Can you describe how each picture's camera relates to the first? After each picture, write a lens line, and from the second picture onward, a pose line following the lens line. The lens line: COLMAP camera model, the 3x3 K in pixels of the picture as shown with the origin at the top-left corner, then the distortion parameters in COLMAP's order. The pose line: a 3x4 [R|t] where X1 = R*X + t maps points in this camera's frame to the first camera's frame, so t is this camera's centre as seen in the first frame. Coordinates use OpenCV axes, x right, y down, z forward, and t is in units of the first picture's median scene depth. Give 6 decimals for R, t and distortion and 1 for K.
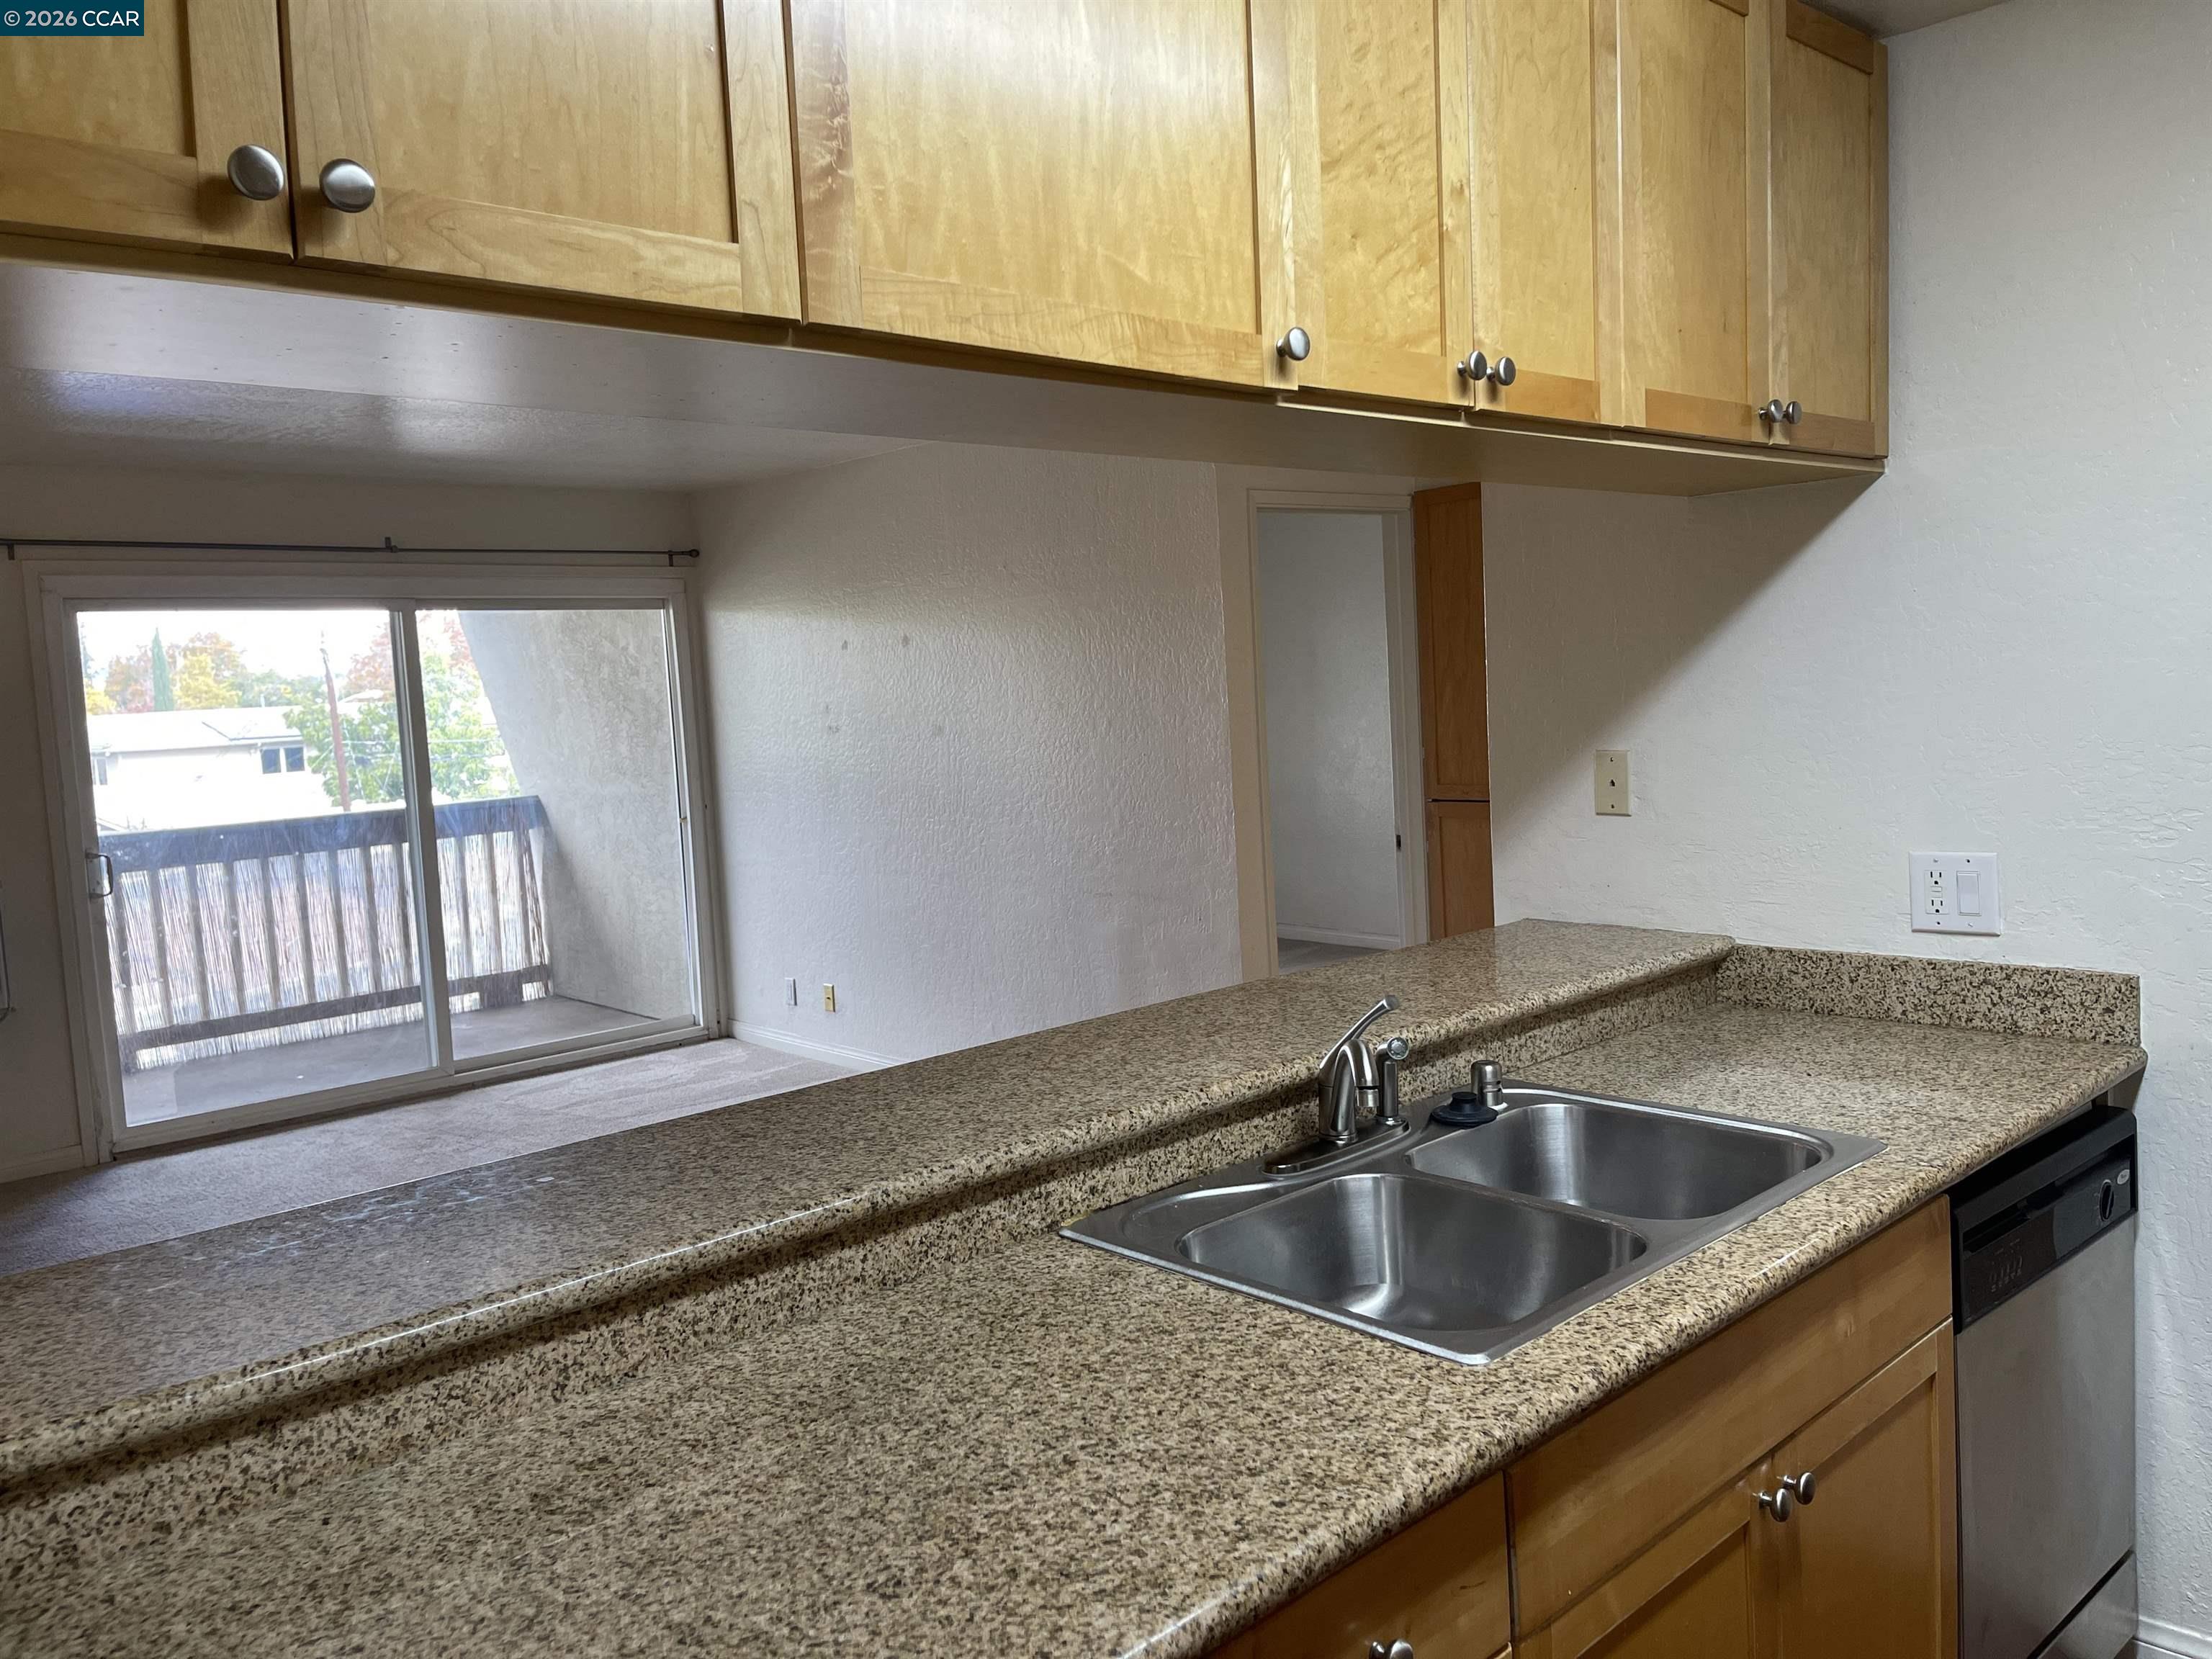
lens RADIAL K [[1673.0, 0, 1117.3], [0, 1673.0, 810.2], [0, 0, 1]] dist [0.065453, -0.099431]
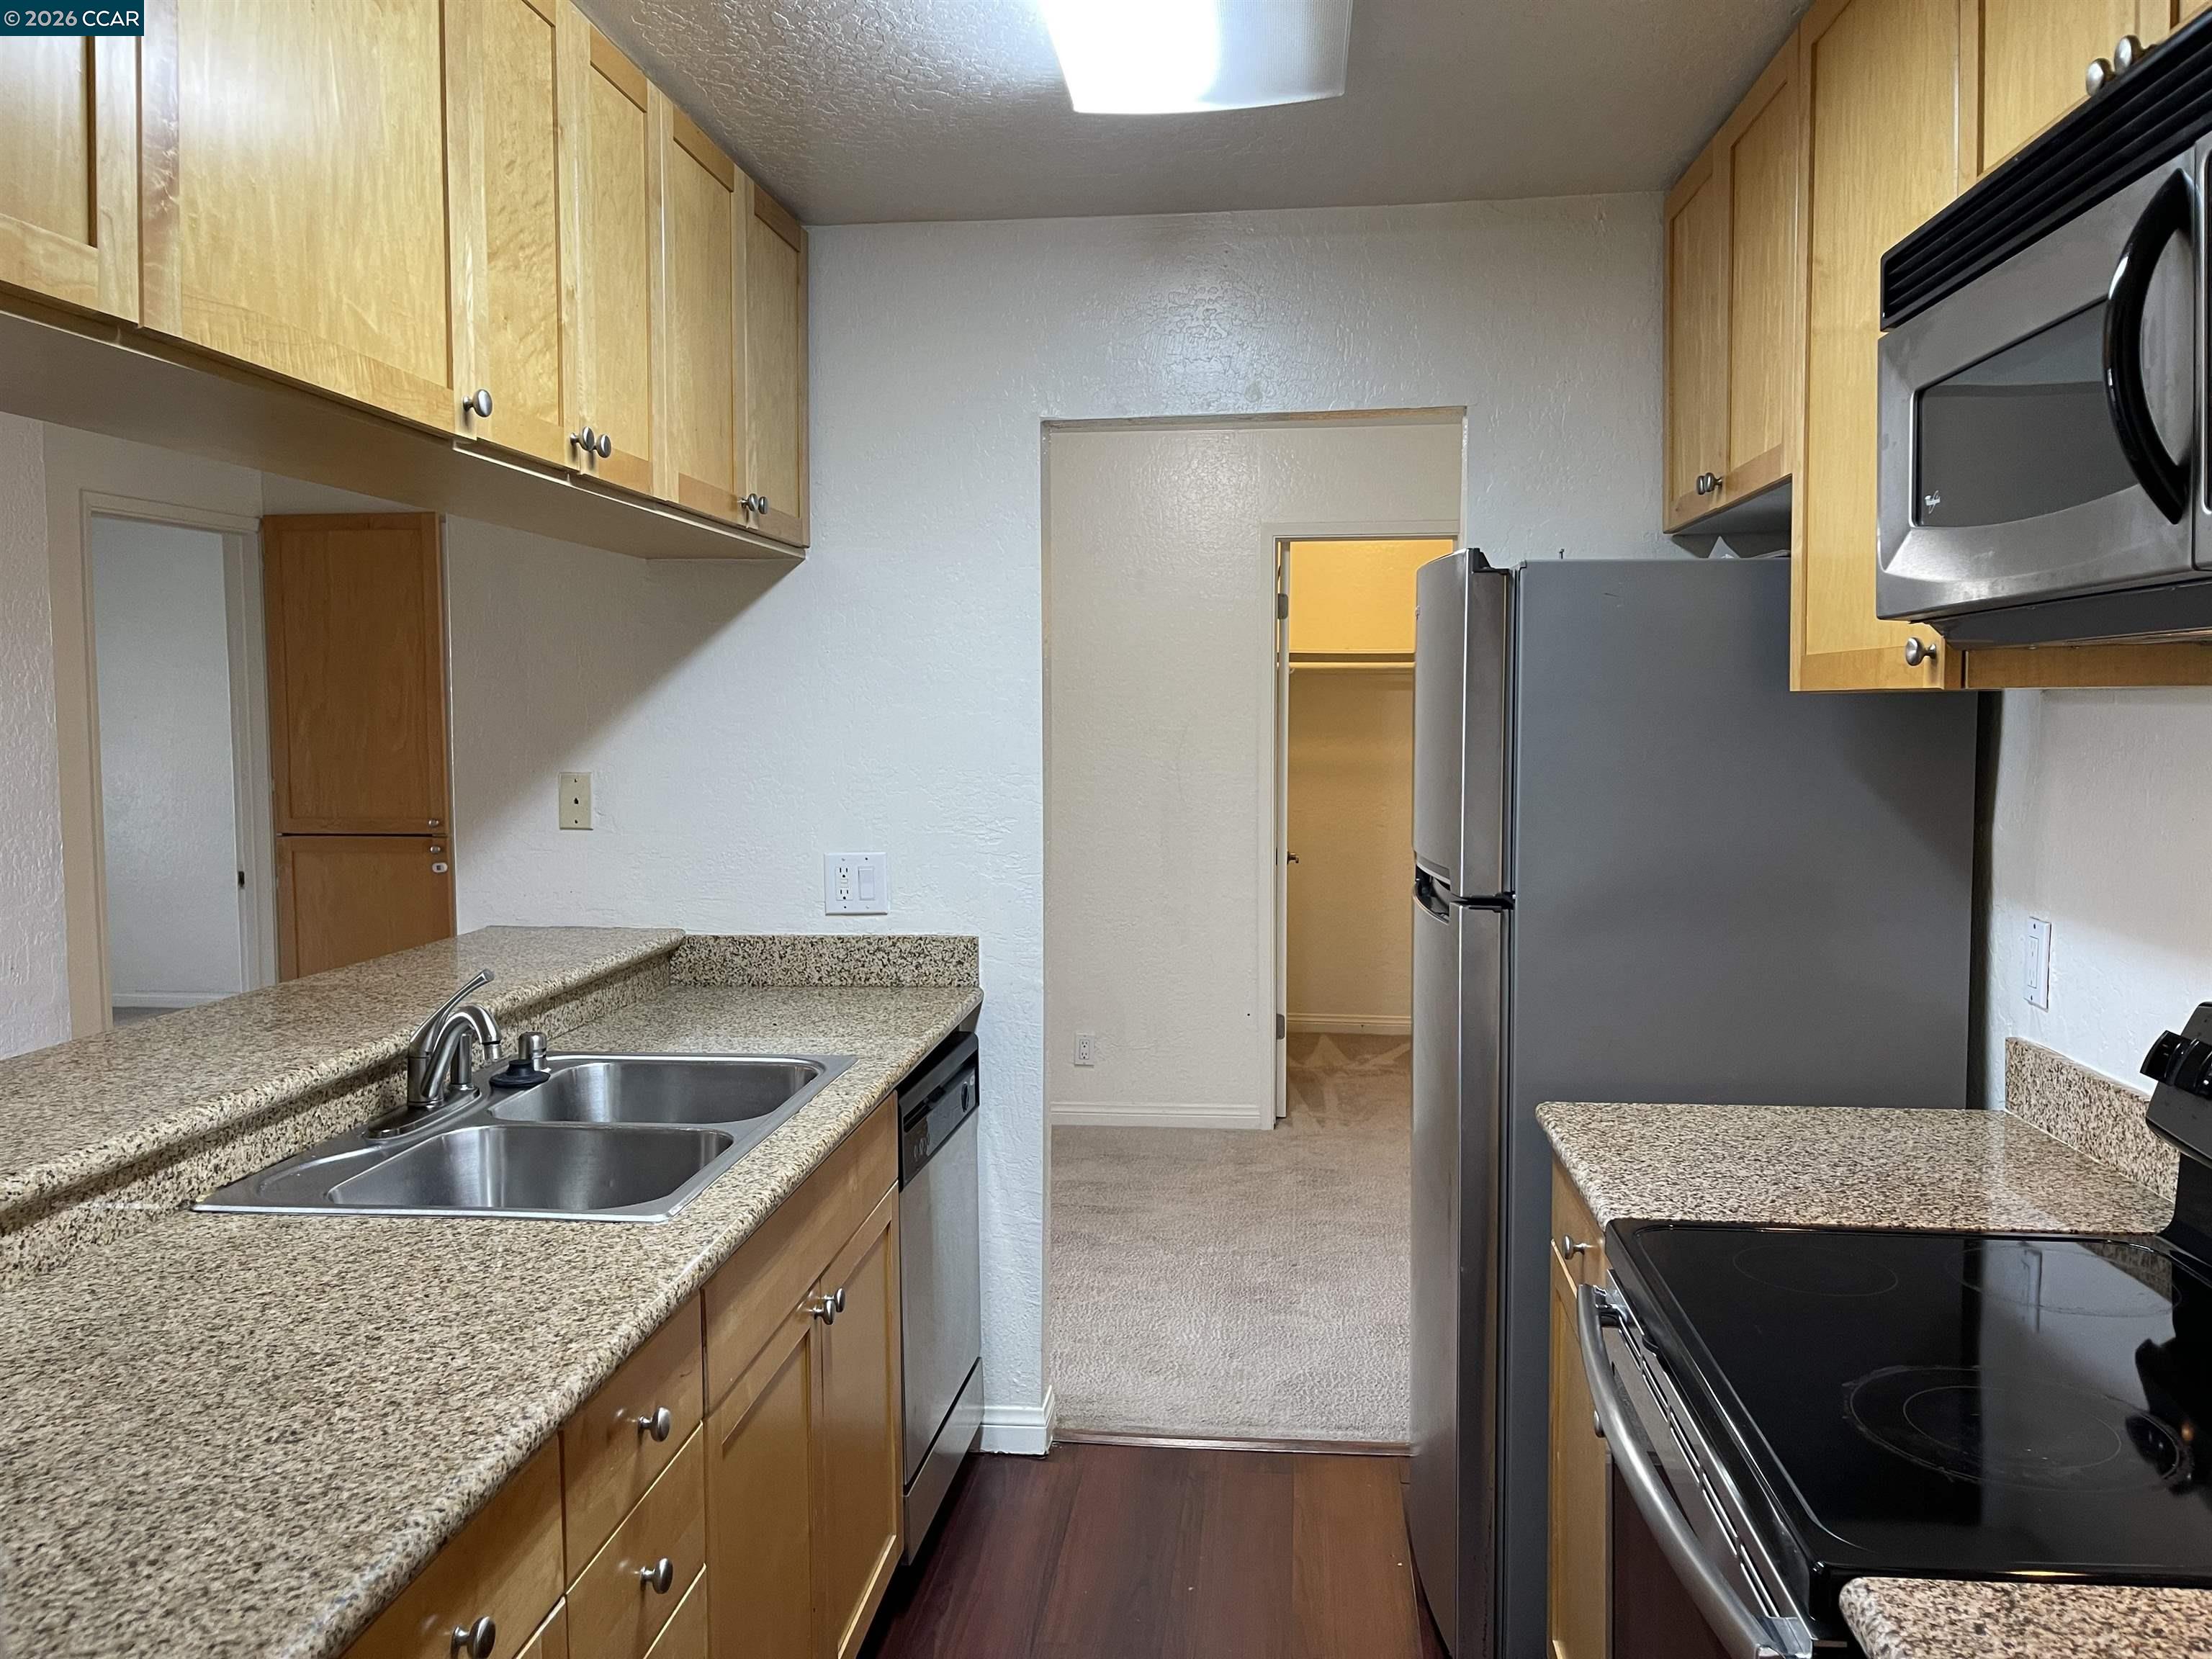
lens RADIAL K [[1673.0, 0, 1117.3], [0, 1673.0, 810.2], [0, 0, 1]] dist [0.065453, -0.099431]
pose [[0.752120, 0.008473, 0.658971, -0.289821], [0.013448, 0.999512, -0.028201, 0.043294], [-0.658889, 0.030073, 0.751639, -0.158203]]
